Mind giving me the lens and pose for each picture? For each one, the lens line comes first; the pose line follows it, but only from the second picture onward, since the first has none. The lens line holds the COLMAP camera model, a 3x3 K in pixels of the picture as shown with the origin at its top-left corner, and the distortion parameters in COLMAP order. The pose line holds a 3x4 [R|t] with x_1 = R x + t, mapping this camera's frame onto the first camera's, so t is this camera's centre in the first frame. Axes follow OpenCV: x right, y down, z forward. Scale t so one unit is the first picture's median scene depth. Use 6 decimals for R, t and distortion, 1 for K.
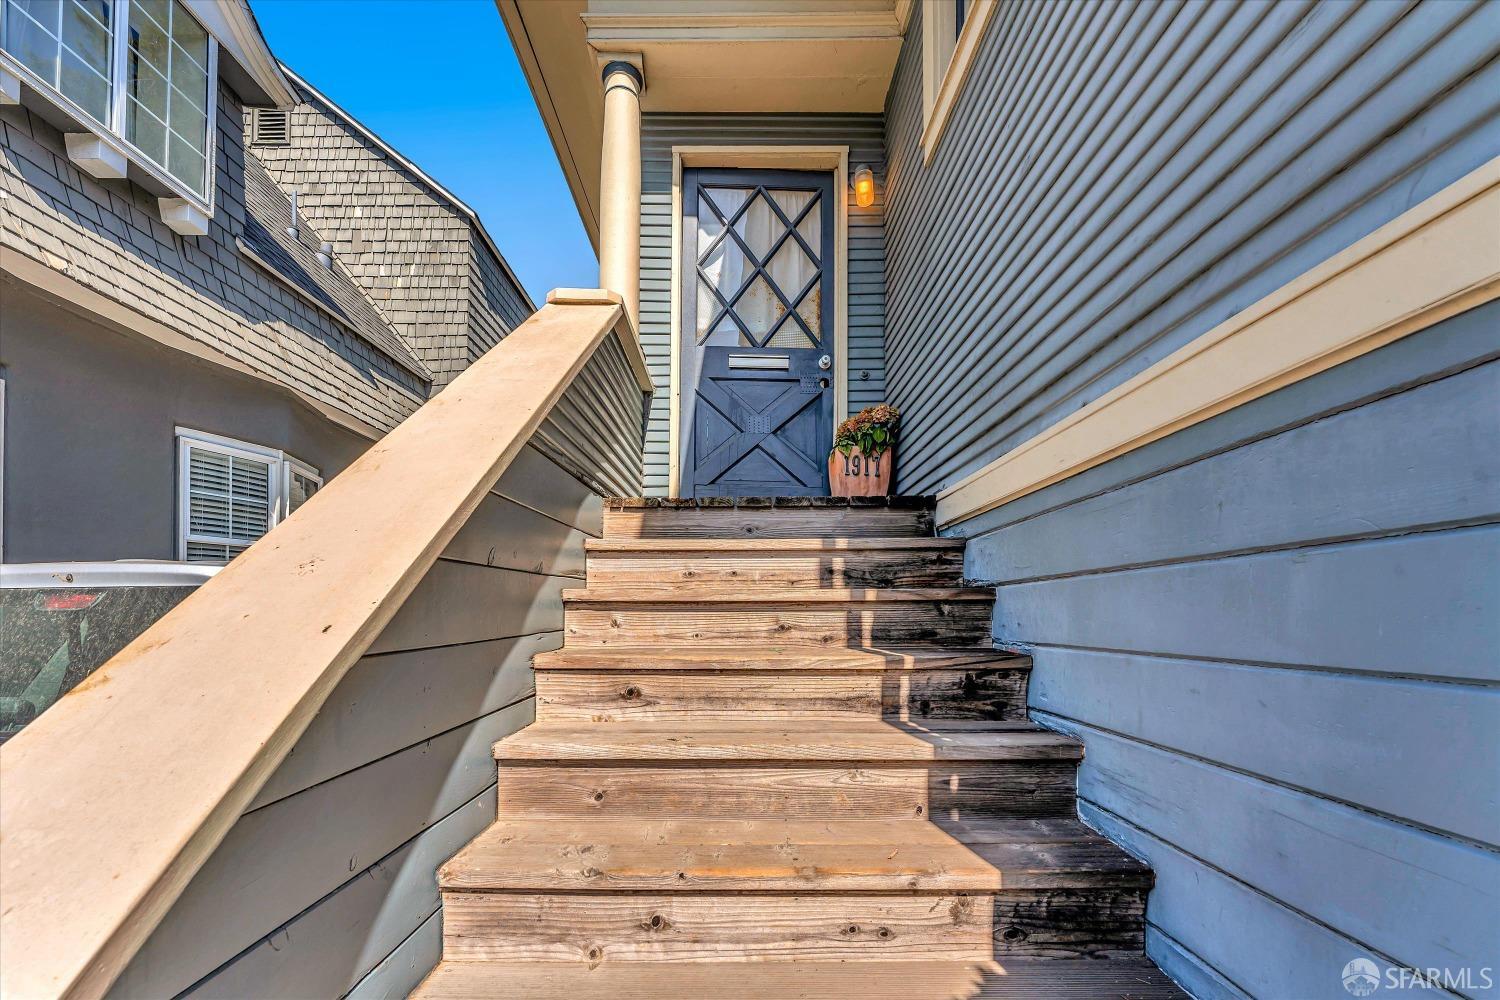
lens RADIAL K [[601.9, 0, 745.9], [0, 601.9, 587.3], [0, 0, 1]] dist [0.002880, -0.000505]
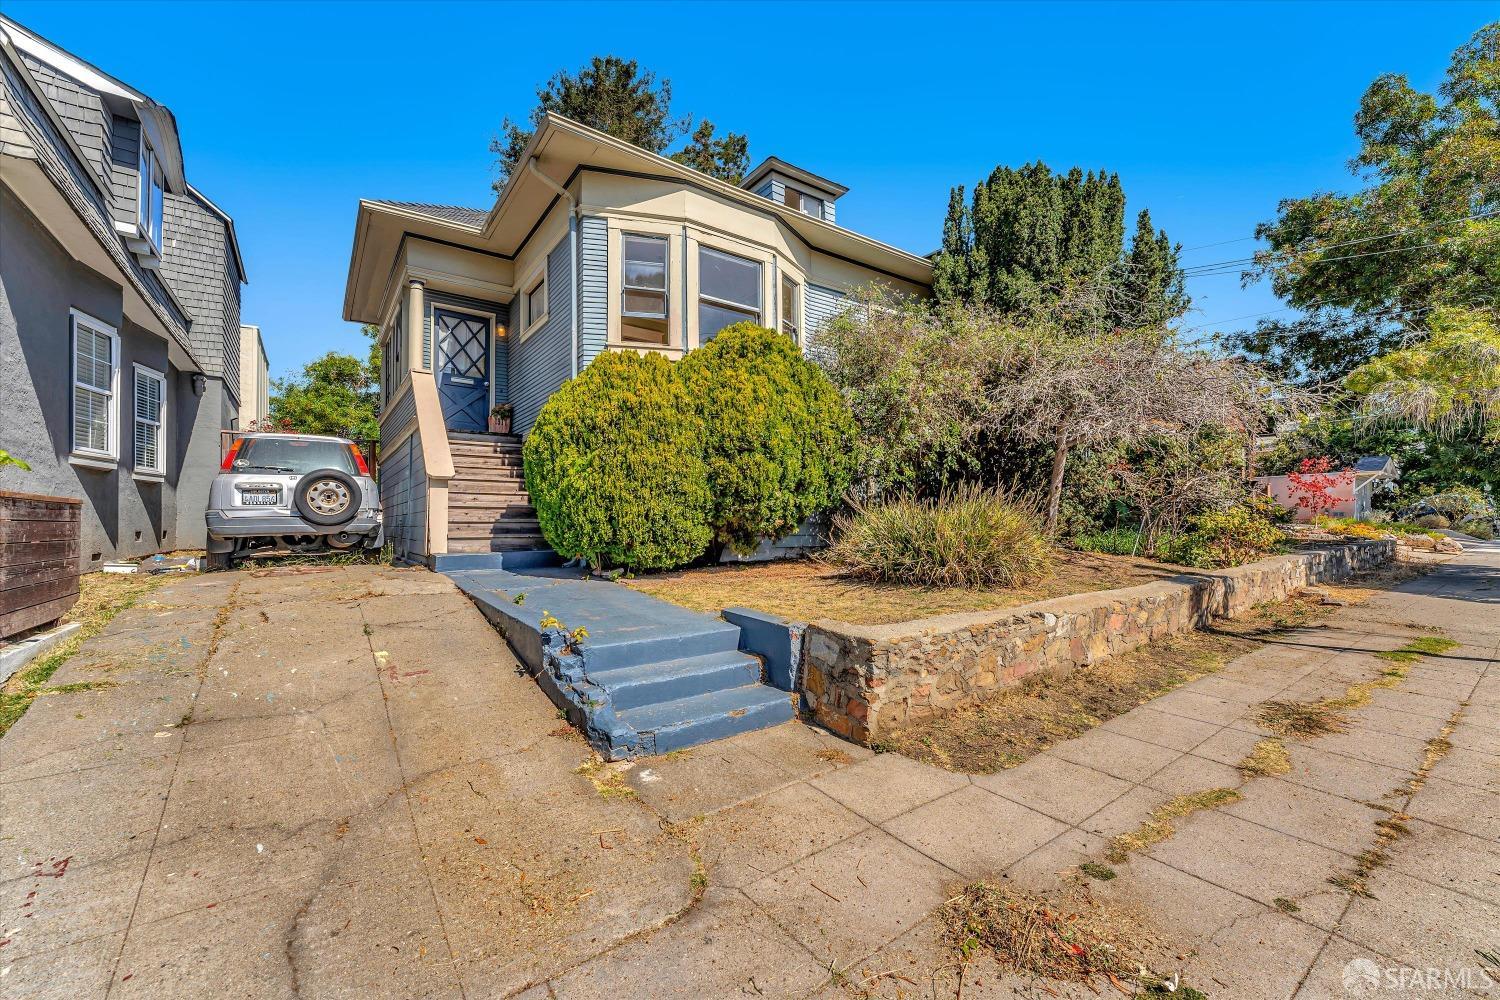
lens RADIAL K [[601.9, 0, 742.5], [0, 601.9, 512.7], [0, 0, 1]] dist [0.002880, -0.000505]
pose [[0.807832, 0.006735, 0.589375, -0.438933], [-0.016805, 0.999791, 0.011609, 0.152018], [-0.589173, -0.019283, 0.807776, -1.588822]]
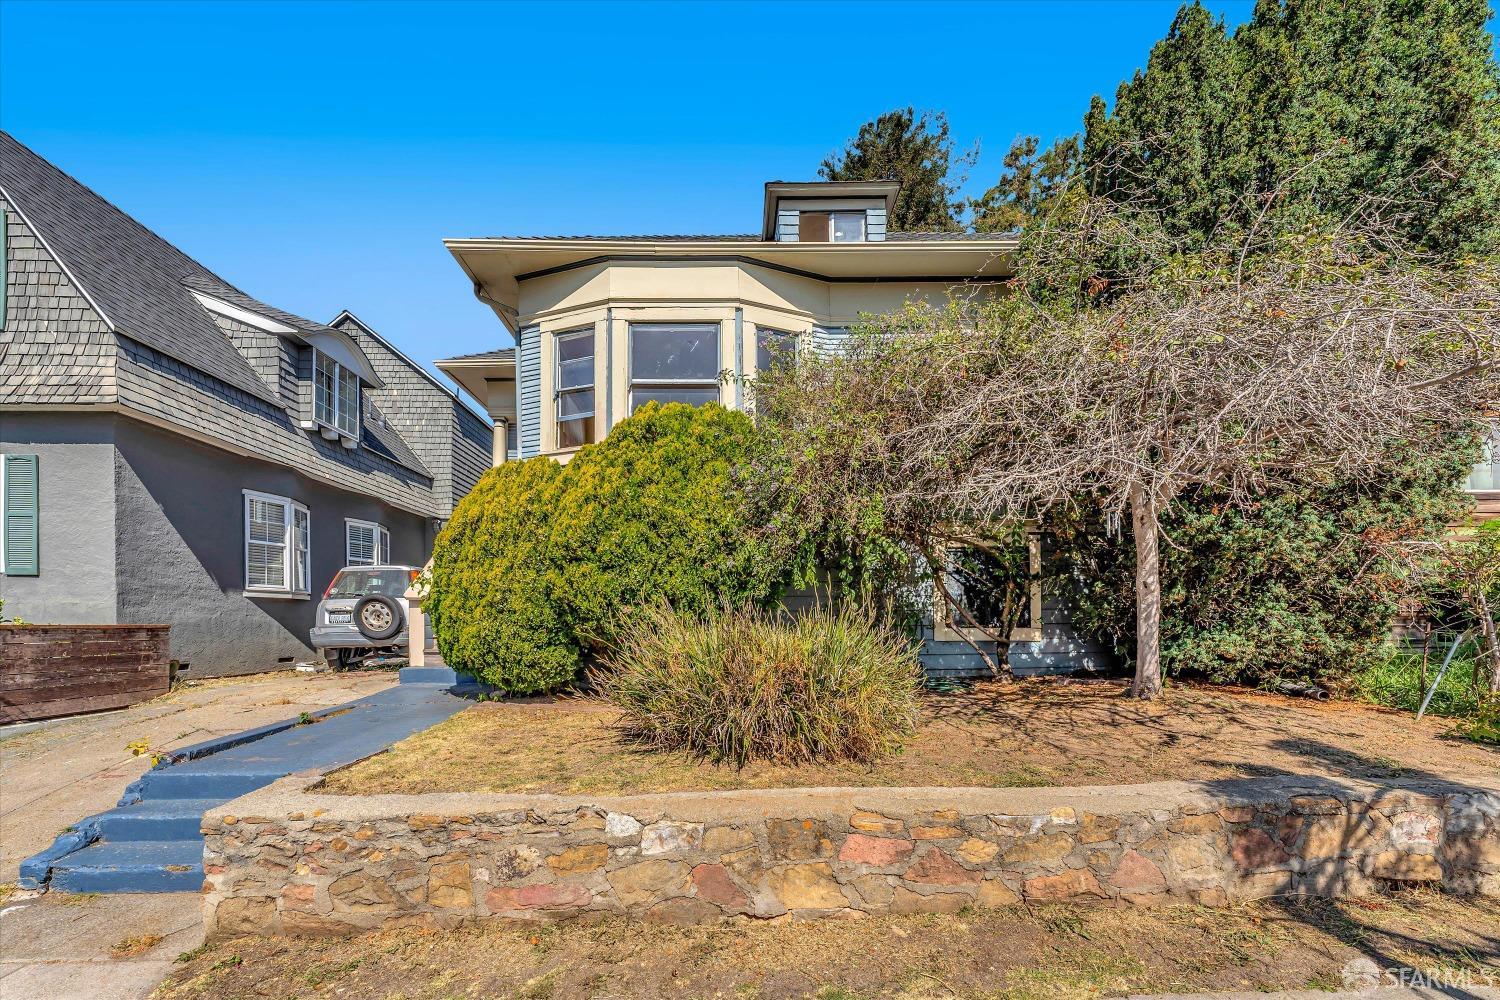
lens RADIAL K [[640.0, 0, 765.2], [0, 640.0, 612.8], [0, 0, 1]] dist [0.003044, 0.000115]
pose [[0.999683, -0.004369, 0.024815, 0.783702], [0.003921, 0.999829, 0.018063, 0.104936], [-0.024890, -0.017960, 0.999529, -1.739000]]
